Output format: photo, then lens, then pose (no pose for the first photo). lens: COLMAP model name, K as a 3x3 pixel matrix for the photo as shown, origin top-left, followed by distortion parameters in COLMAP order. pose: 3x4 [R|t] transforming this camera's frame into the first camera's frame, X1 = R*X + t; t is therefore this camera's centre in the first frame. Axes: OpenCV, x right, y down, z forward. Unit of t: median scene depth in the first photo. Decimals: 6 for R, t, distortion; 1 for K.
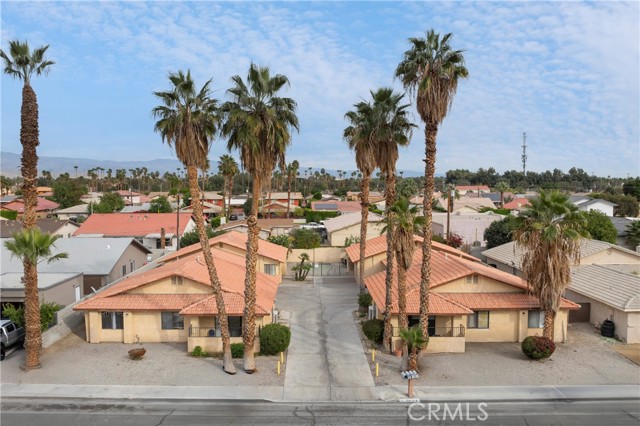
lens RADIAL K [[511.2, 0, 318.4], [0, 511.2, 213.2], [0, 0, 1]] dist [-0.033052, 0.000649]
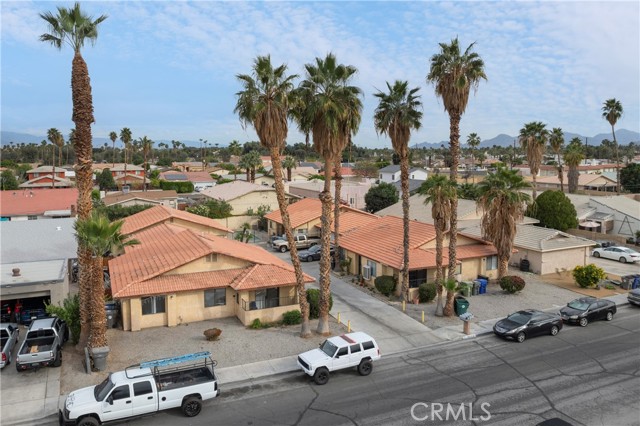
lens RADIAL K [[454.8, 0, 321.3], [0, 454.8, 188.3], [0, 0, 1]] dist [-0.047011, 0.023076]
pose [[0.925816, -0.030201, 0.376766, -0.451855], [0.023607, 0.999477, 0.022109, -0.023479], [-0.377237, -0.011574, 0.926044, 0.092442]]
